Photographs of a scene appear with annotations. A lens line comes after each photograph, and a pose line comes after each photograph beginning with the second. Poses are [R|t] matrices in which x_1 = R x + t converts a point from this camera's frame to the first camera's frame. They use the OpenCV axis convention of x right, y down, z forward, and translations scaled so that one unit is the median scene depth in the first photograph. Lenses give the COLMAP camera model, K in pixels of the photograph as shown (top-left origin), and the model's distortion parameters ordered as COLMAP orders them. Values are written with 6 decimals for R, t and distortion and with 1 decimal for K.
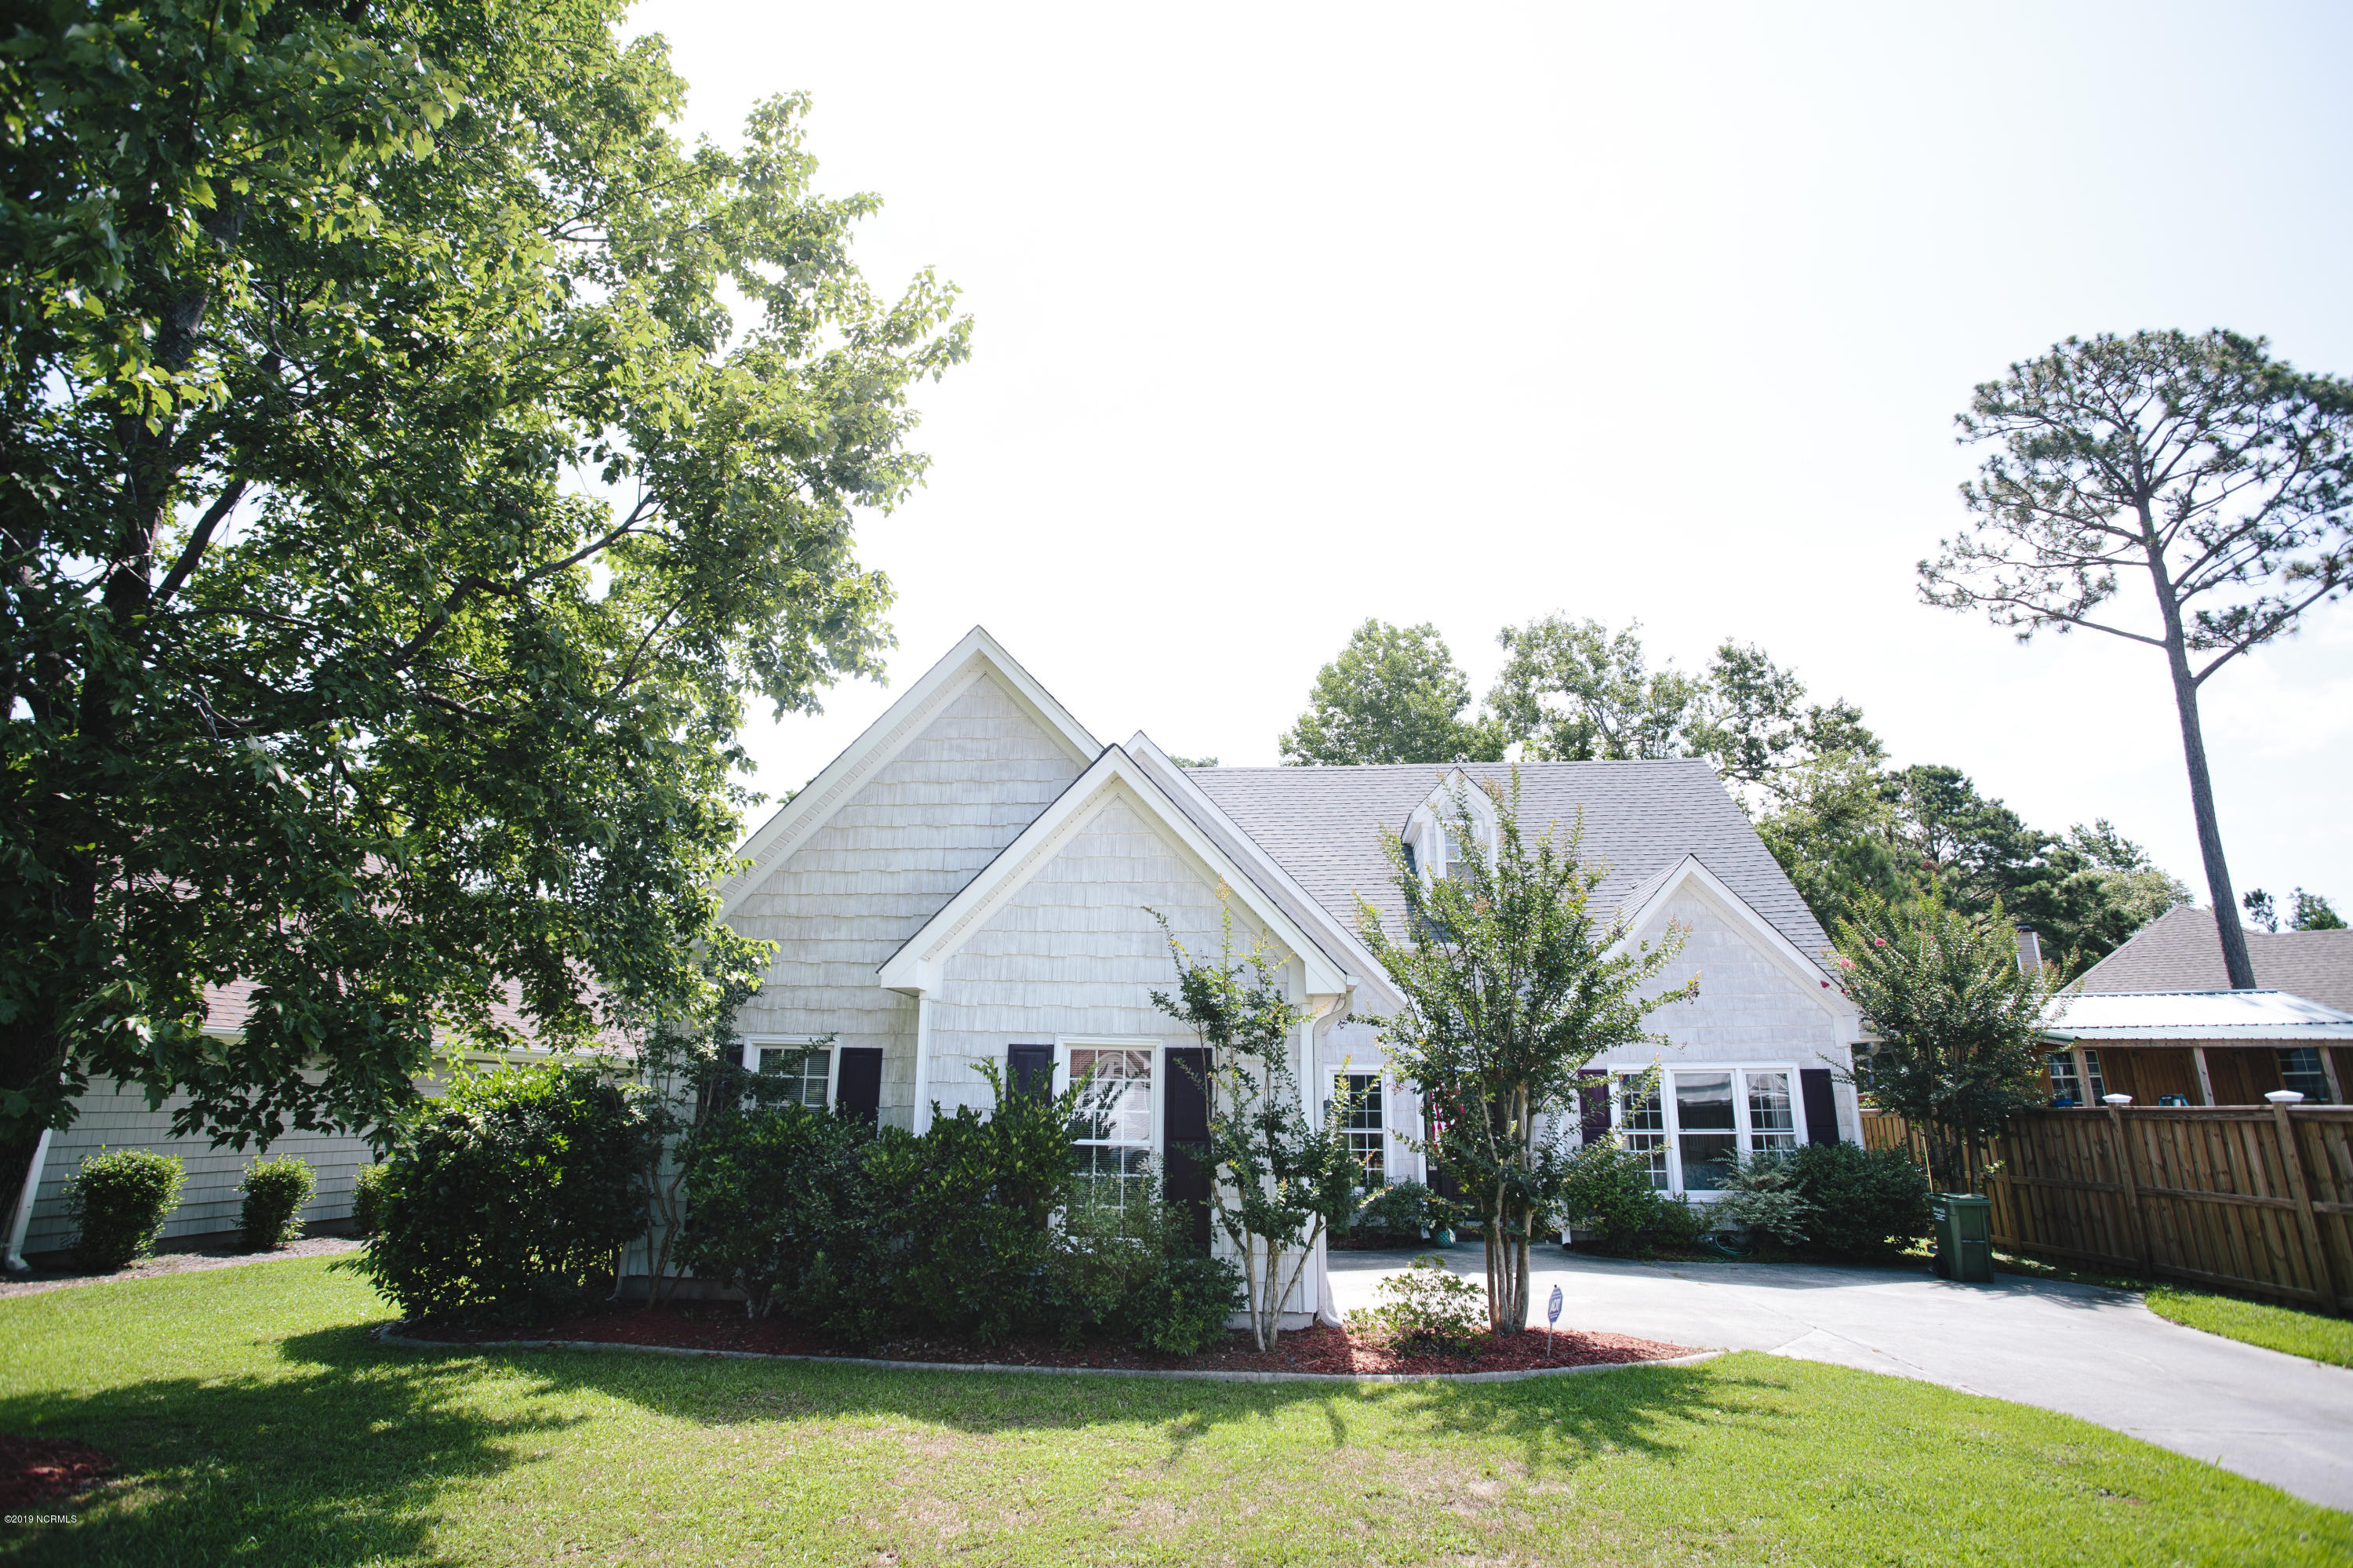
lens RADIAL K [[1158.2, 0, 1147.0], [0, 1158.2, 784.5], [0, 0, 1]] dist [-0.070105, 0.027875]
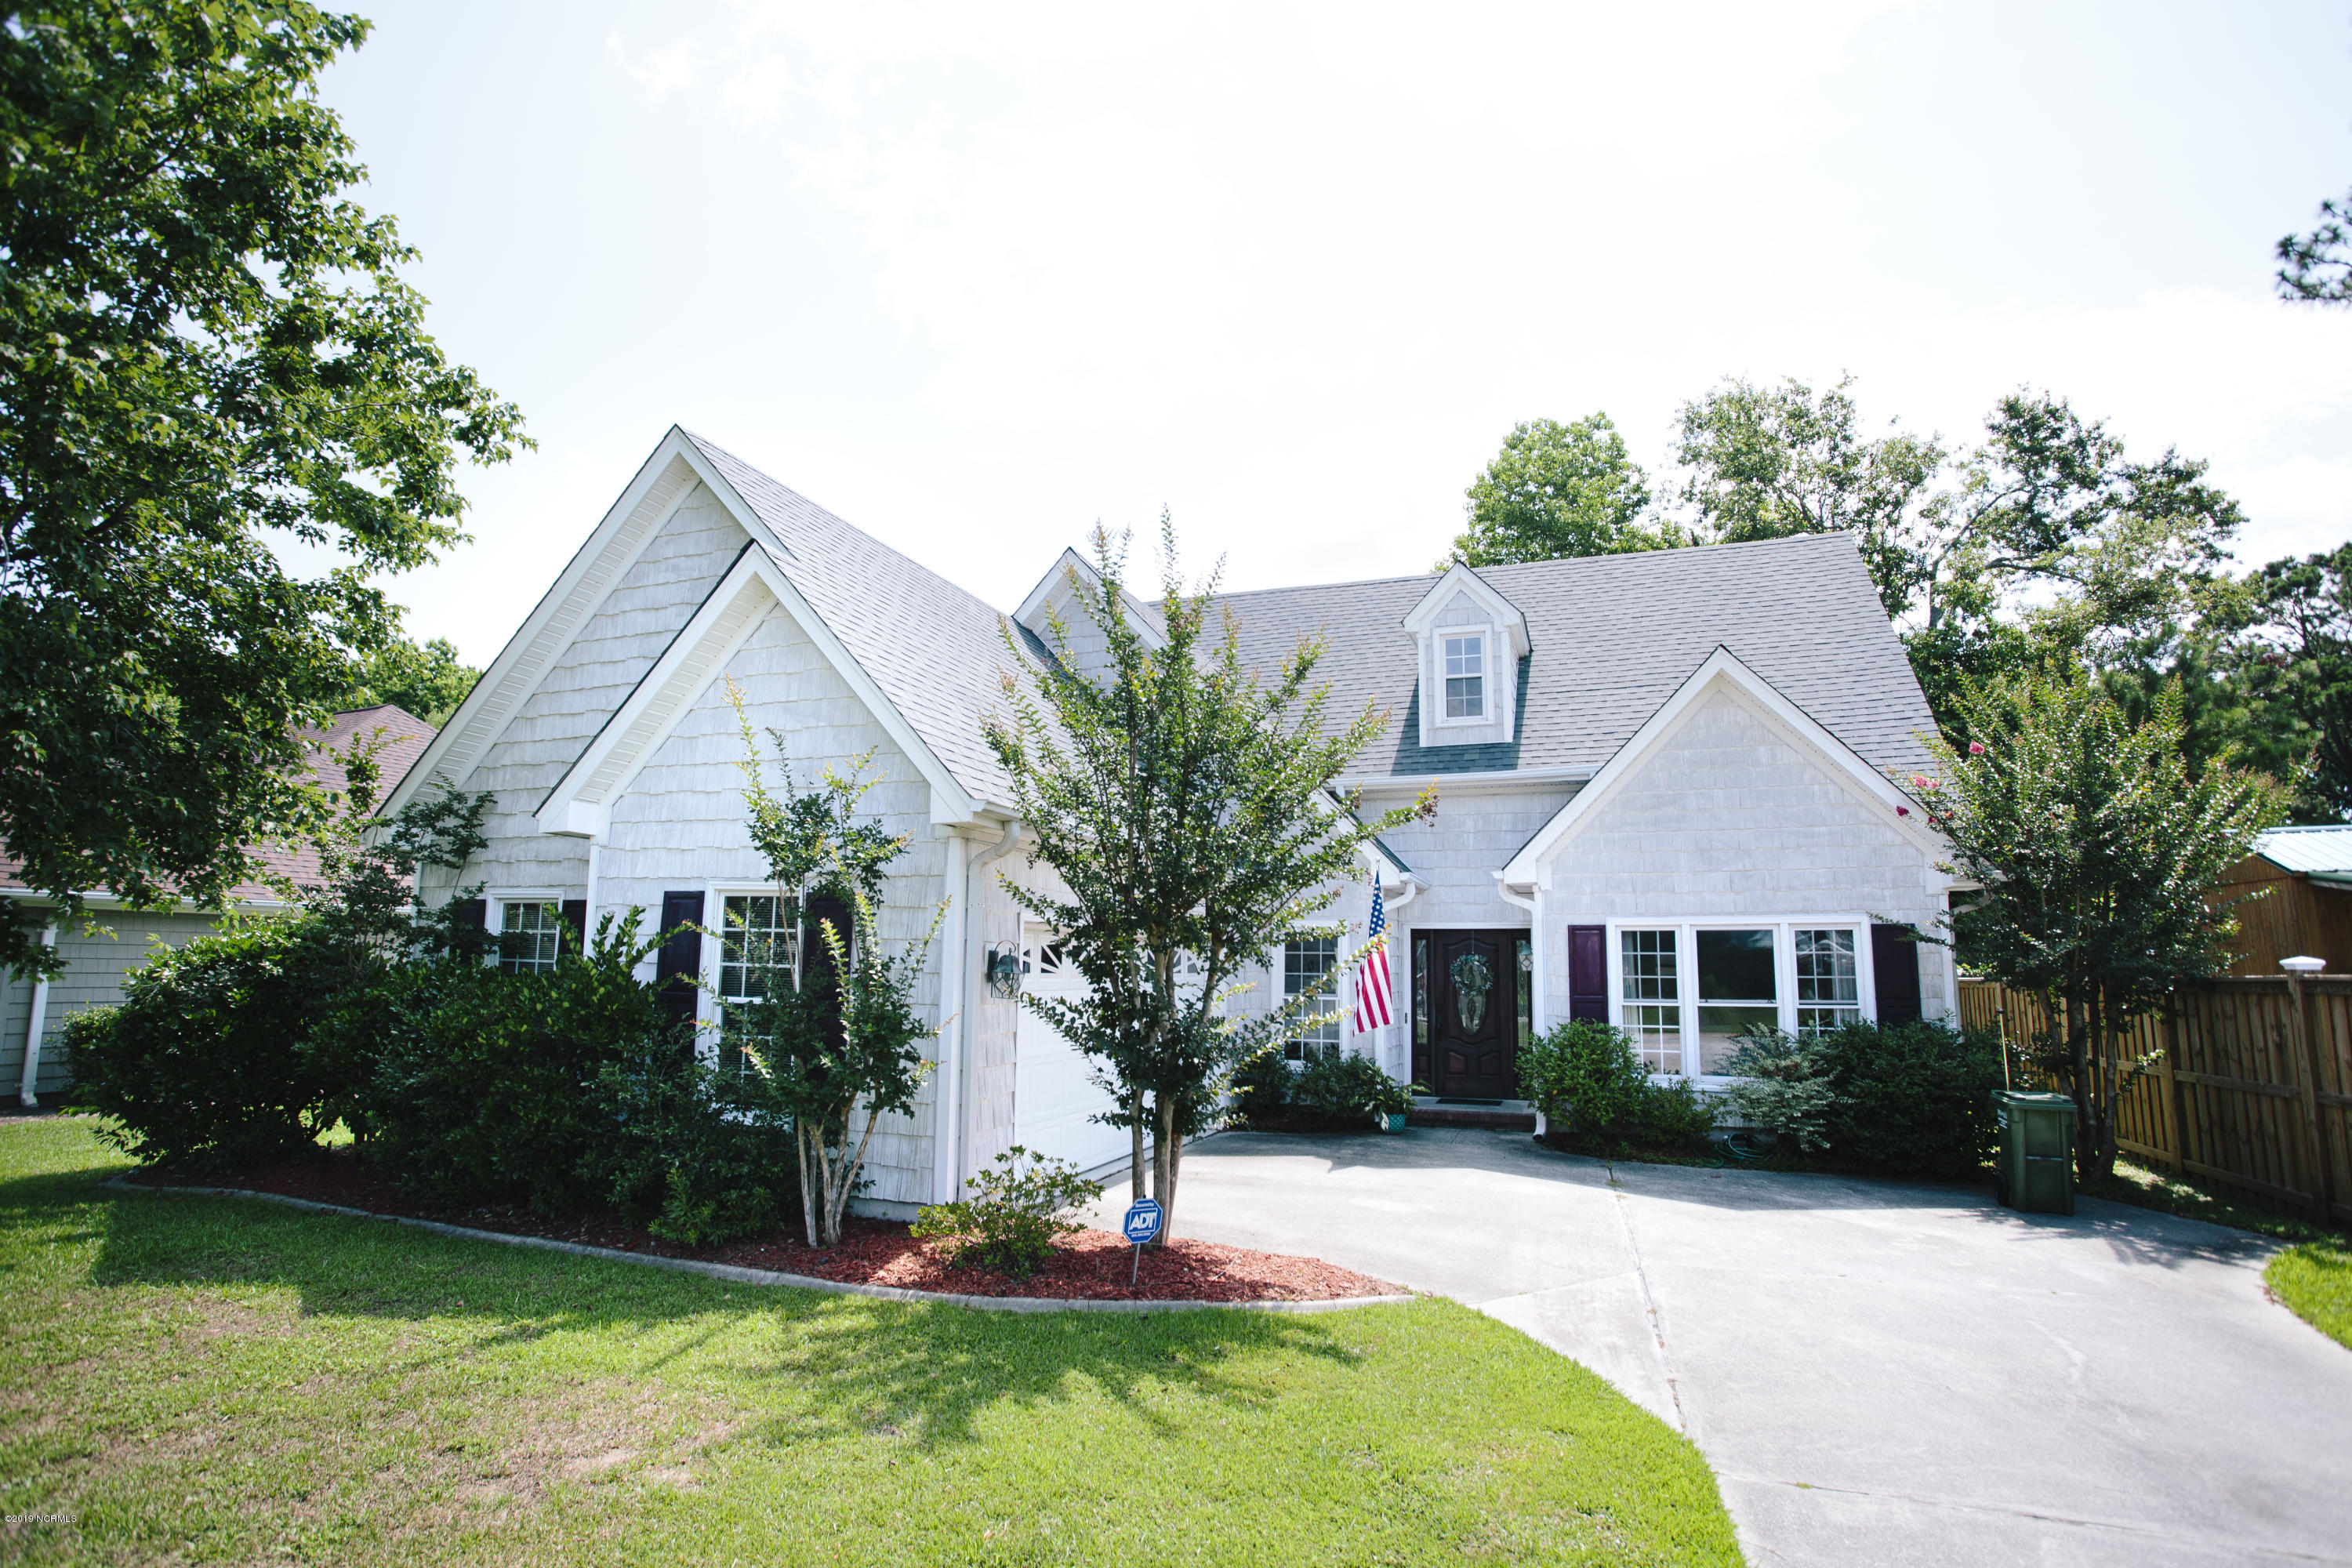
lens RADIAL K [[1169.1, 0, 1177.7], [0, 1169.1, 792.1], [0, 0, 1]] dist [-0.060609, 0.023366]
pose [[0.964997, -0.038560, -0.259411, 0.331941], [0.068331, 0.991936, 0.106742, 0.052276], [0.253203, -0.120732, 0.959850, 0.162775]]
